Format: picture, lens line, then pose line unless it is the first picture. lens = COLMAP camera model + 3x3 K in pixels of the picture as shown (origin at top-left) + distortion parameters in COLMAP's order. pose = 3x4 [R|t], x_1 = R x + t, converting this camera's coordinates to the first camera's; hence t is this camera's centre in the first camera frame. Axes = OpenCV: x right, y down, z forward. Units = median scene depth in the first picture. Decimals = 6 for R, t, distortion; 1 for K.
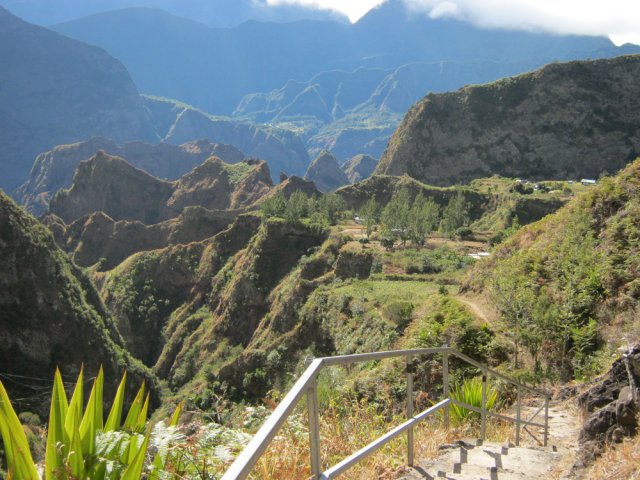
lens RADIAL K [[673.0, 0, 320.0], [0, 673.0, 240.0], [0, 0, 1]] dist [-0.079460, 0.027652]
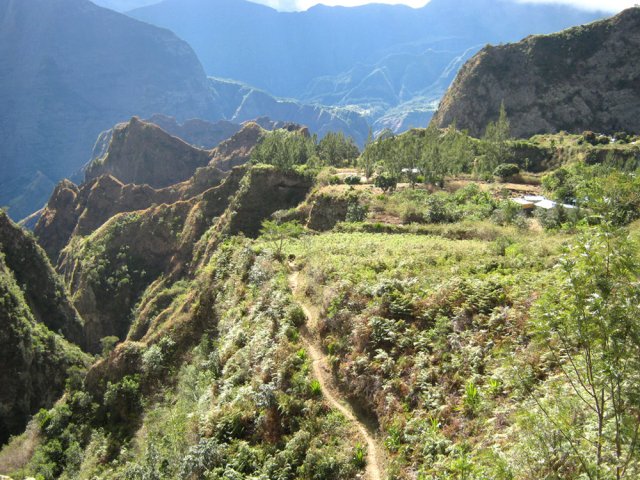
lens RADIAL K [[673.0, 0, 320.0], [0, 673.0, 240.0], [0, 0, 1]] dist [-0.079460, 0.027652]
pose [[0.995592, 0.013603, -0.092803, 0.054891], [-0.010950, 0.999519, 0.029030, 0.023555], [0.093153, -0.027885, 0.995261, 0.189771]]
